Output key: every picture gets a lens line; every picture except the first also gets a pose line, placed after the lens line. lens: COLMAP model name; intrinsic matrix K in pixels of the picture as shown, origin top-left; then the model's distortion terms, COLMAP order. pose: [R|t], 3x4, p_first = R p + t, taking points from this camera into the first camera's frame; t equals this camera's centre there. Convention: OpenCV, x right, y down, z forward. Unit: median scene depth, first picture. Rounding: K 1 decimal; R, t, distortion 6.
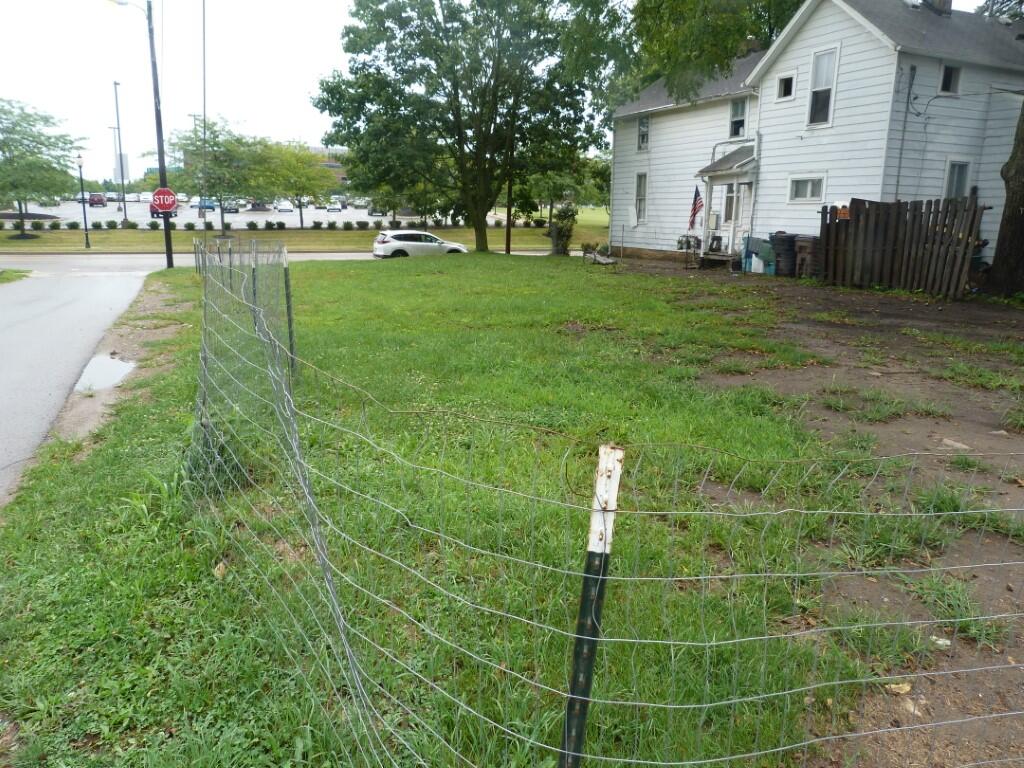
lens RADIAL K [[764.8, 0, 512.0], [0, 764.8, 384.0], [0, 0, 1]] dist [-0.035979, 0.043294]
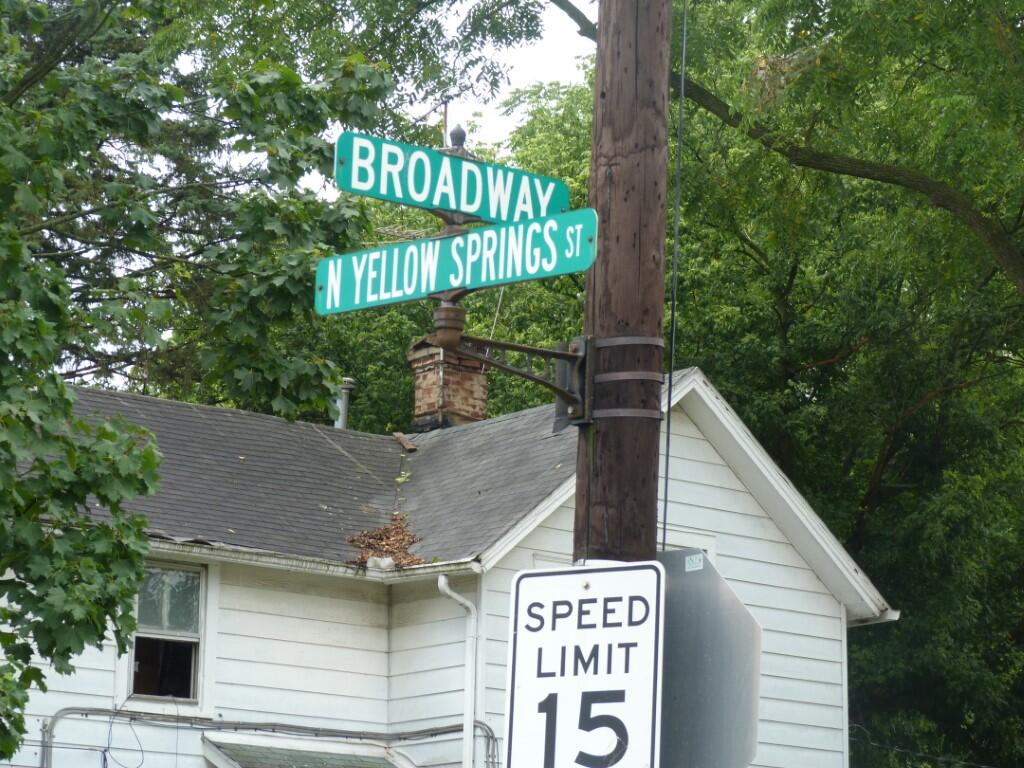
lens RADIAL K [[3419.2, 0, 512.0], [0, 3419.2, 384.0], [0, 0, 1]] dist [-0.022815, -0.159958]
pose [[-0.287062, 0.182433, 0.940380, -0.717422], [0.197305, 0.971908, -0.128320, -0.215901], [-0.937372, 0.148706, -0.314993, 1.042726]]
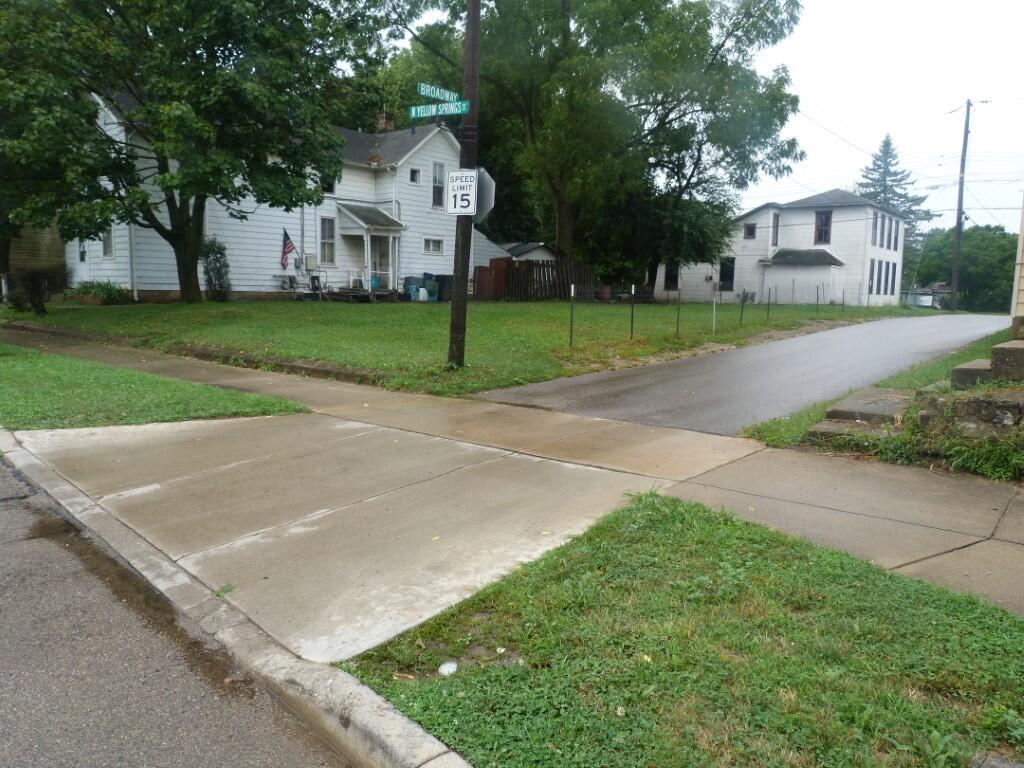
lens RADIAL K [[762.4, 0, 512.0], [0, 762.4, 384.0], [0, 0, 1]] dist [-0.022317, 0.011267]
pose [[-0.444751, -0.130369, 0.886116, -0.777285], [0.171360, 0.958688, 0.227054, -0.218307], [-0.879109, 0.252827, -0.404037, 1.095151]]
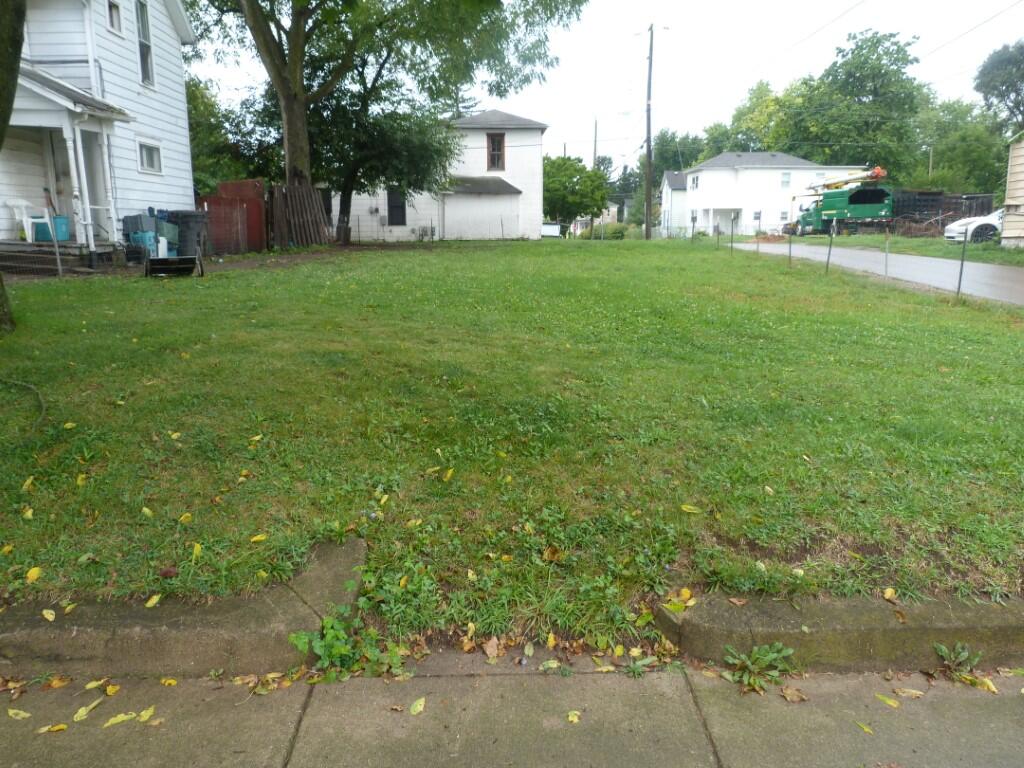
lens RADIAL K [[764.8, 0, 512.0], [0, 764.8, 384.0], [0, 0, 1]] dist [-0.035979, 0.043294]
pose [[-0.921936, -0.086319, 0.377603, -0.230072], [0.078304, 0.913192, 0.399936, -0.233053], [-0.379346, 0.398283, -0.835145, 1.161458]]
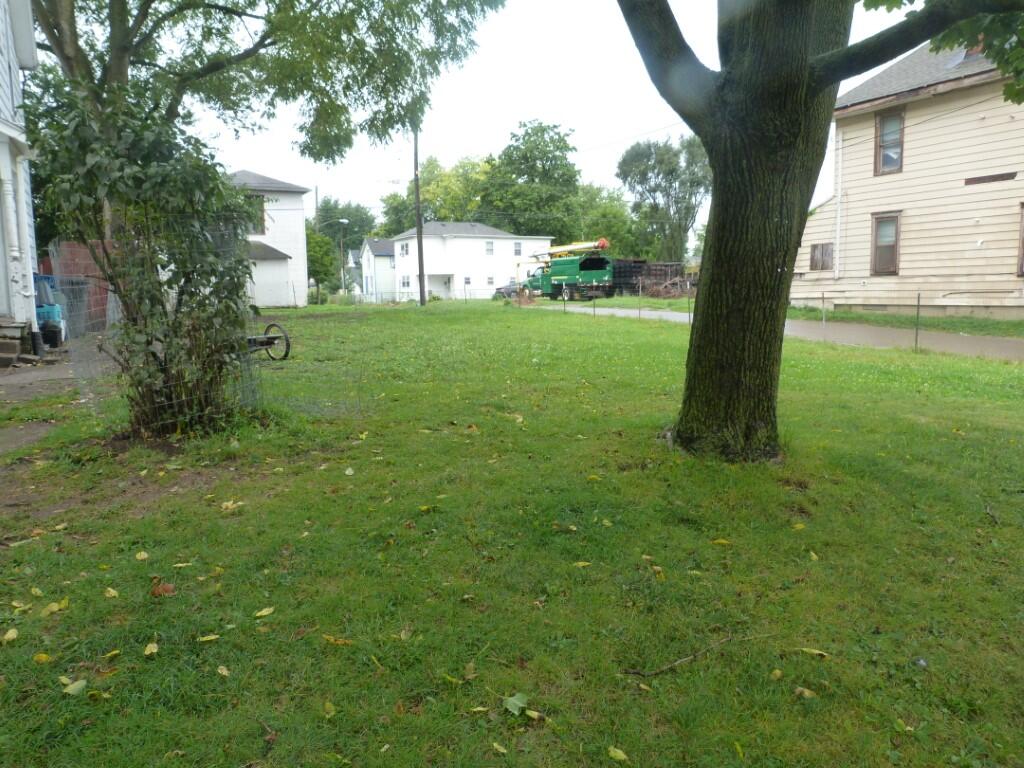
lens RADIAL K [[764.8, 0, 512.0], [0, 764.8, 384.0], [0, 0, 1]] dist [-0.035979, 0.043294]
pose [[-0.998250, 0.007208, -0.058689, 0.003075], [-0.013056, 0.941175, 0.337667, -0.238304], [0.057670, 0.337842, -0.939434, 1.182609]]
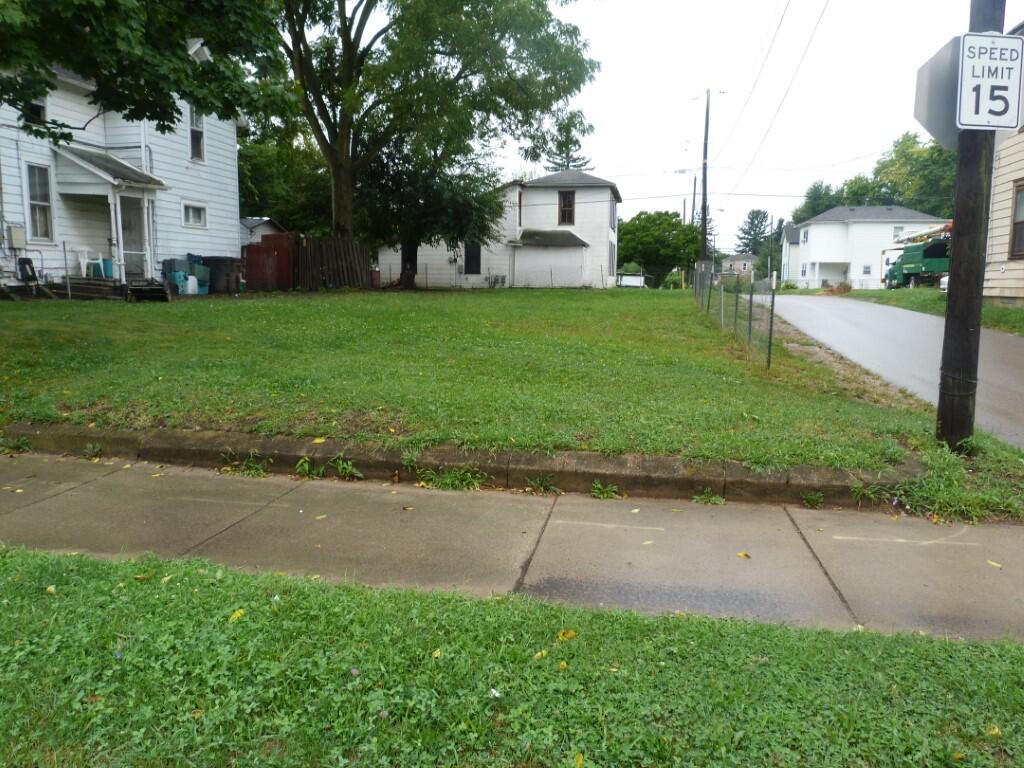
lens RADIAL K [[762.4, 0, 512.0], [0, 762.4, 384.0], [0, 0, 1]] dist [-0.022317, 0.011267]
pose [[-0.817786, -0.098561, 0.567020, -0.447782], [0.107460, 0.941751, 0.318682, -0.229343], [-0.565401, 0.321546, -0.759559, 1.160858]]
